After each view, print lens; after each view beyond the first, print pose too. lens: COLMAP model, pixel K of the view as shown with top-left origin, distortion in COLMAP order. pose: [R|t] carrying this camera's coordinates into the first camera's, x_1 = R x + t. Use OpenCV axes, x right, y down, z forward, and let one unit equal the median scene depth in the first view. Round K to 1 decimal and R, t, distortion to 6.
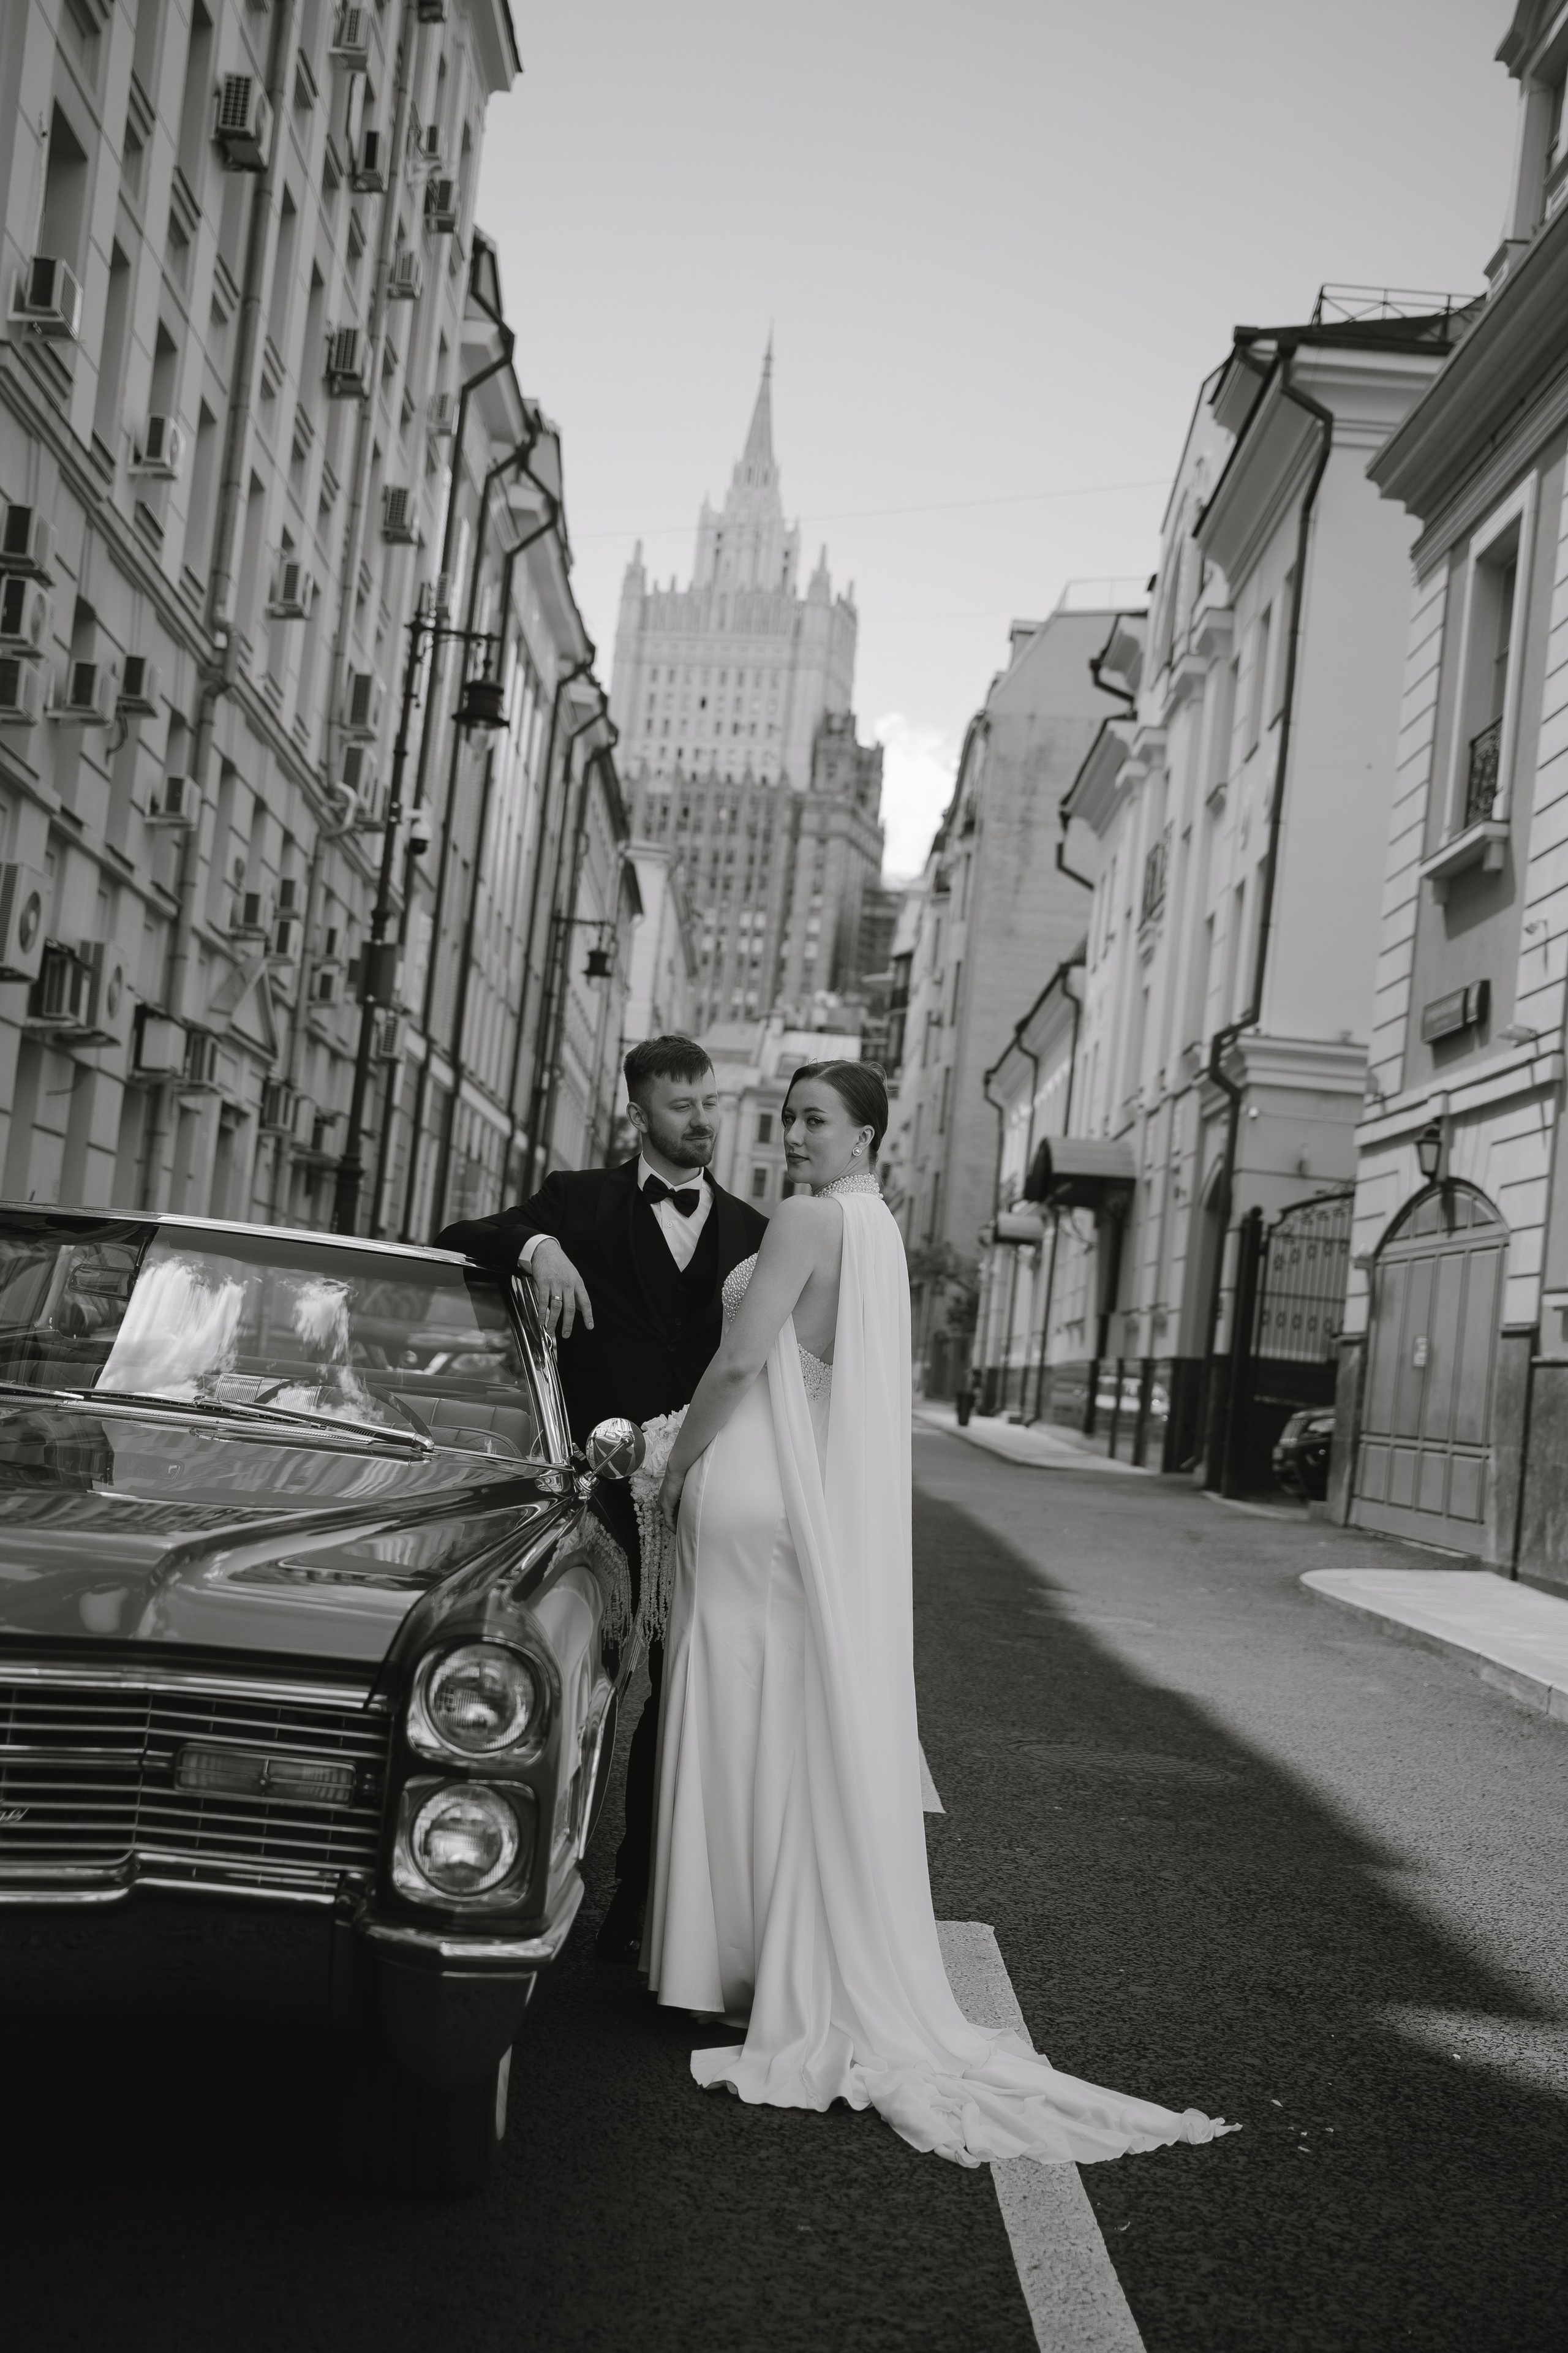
lens RADIAL K [[3090.9, 0, 784.0], [0, 3090.9, 1176.5], [0, 0, 1]] dist [0.007732, 0.001155]
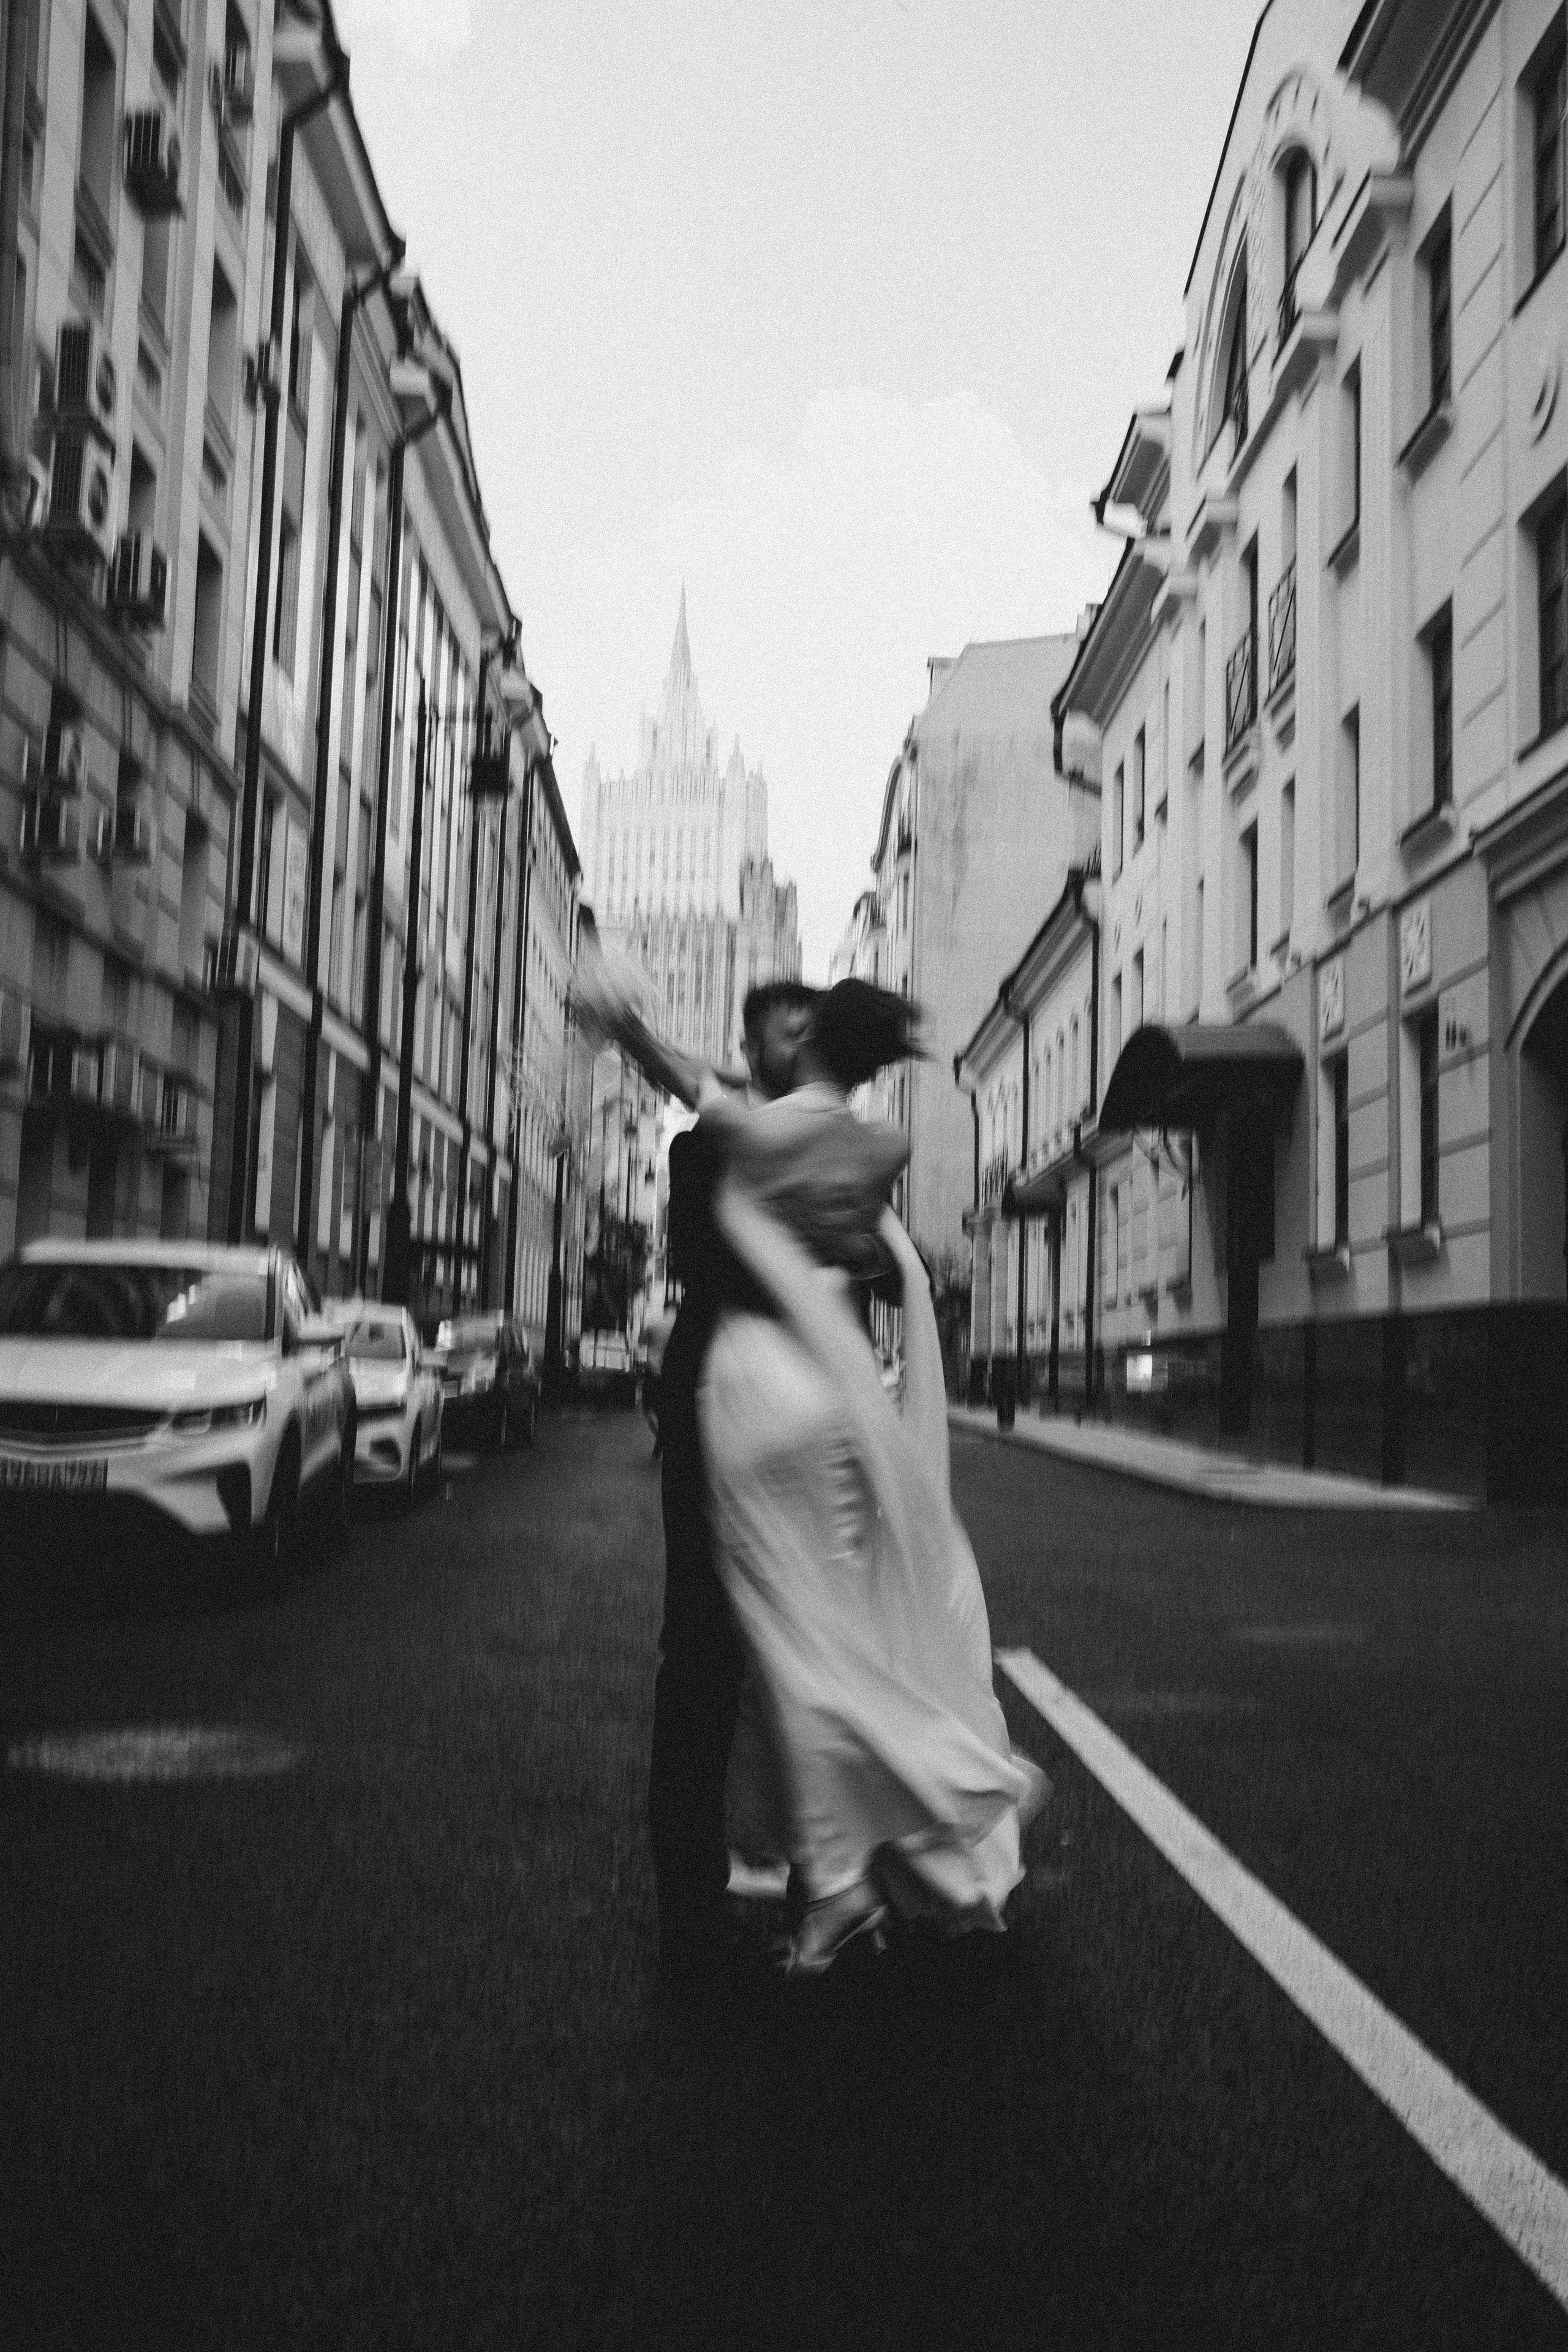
lens RADIAL K [[2229.7, 0, 784.0], [0, 2229.7, 1176.0], [0, 0, 1]] dist [-0.007692, 0.029338]
pose [[0.997008, -0.073969, 0.022448, -0.015092], [0.074507, 0.996927, -0.024192, 0.033002], [-0.020590, 0.025792, 0.999455, 0.555610]]
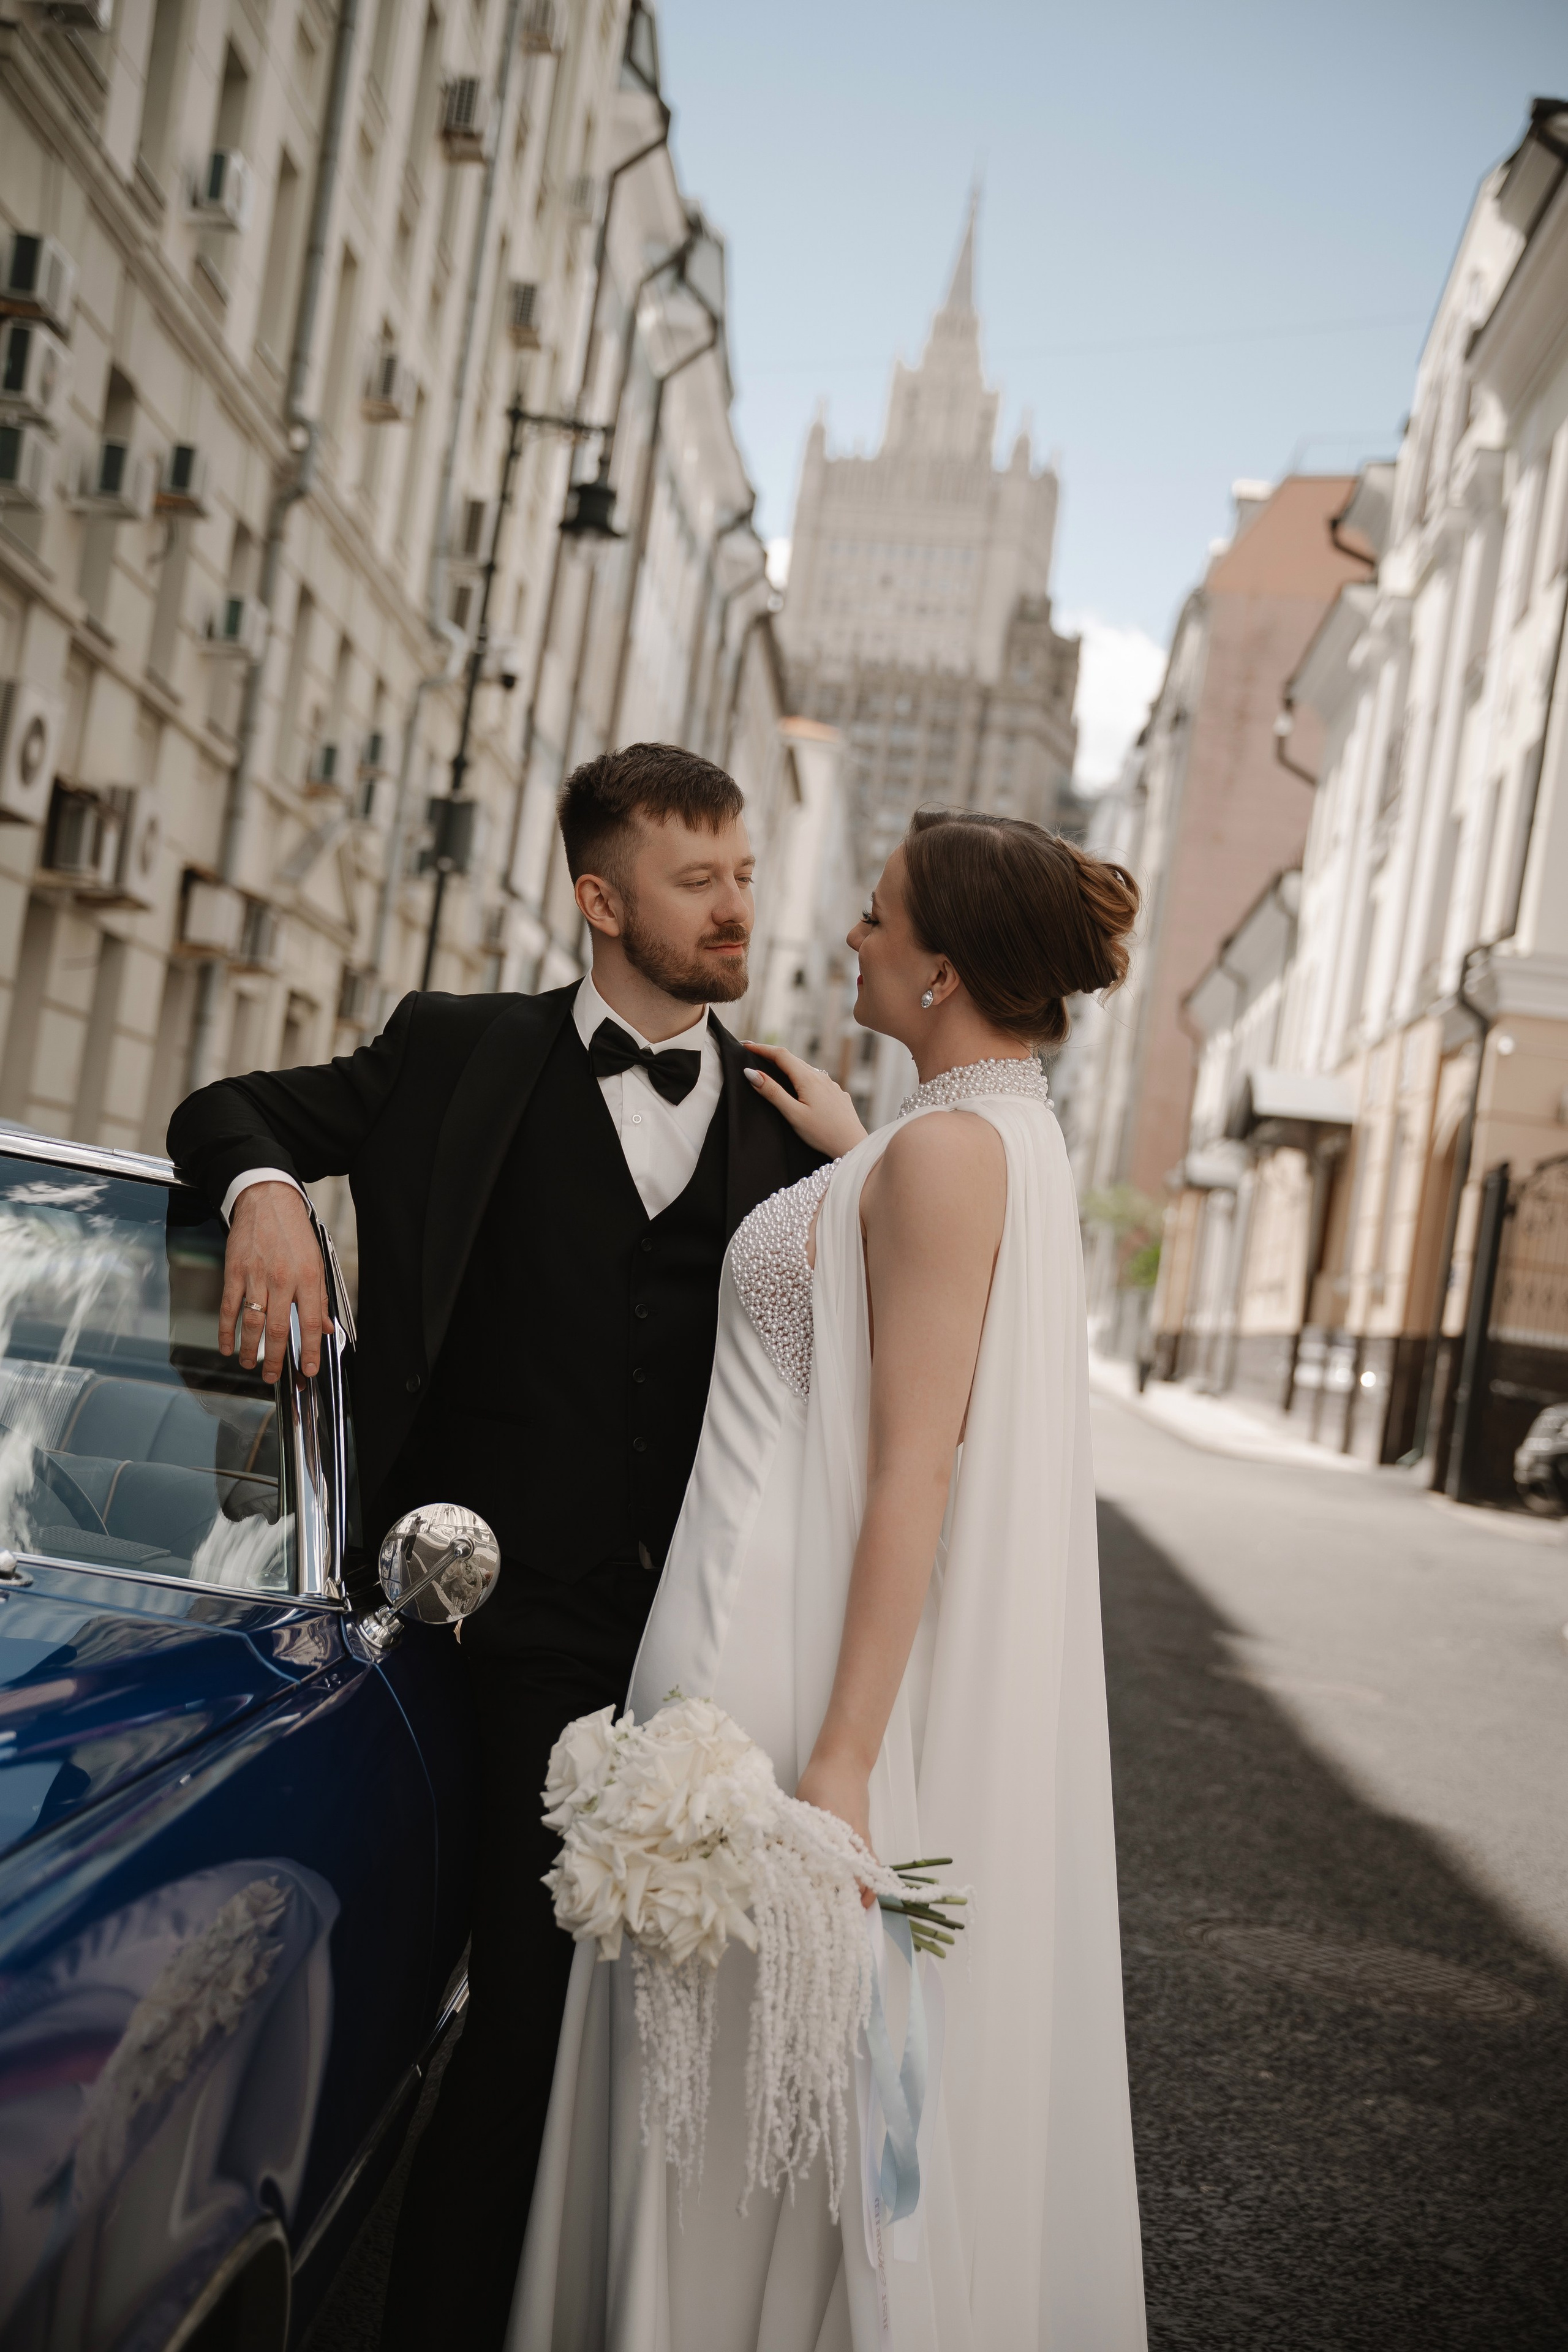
lens RADIAL K [[3353.6, 0, 786.2], [0, 3353.6, 1126.8], [0, 0, 1]] dist [0.227967, -0.034653]
pose [[0.997939, 0.040094, -0.050107, 0.003792], [-0.039750, 0.999179, 0.007843, 0.001523], [0.050380, -0.005835, 0.998713, 0.063693]]
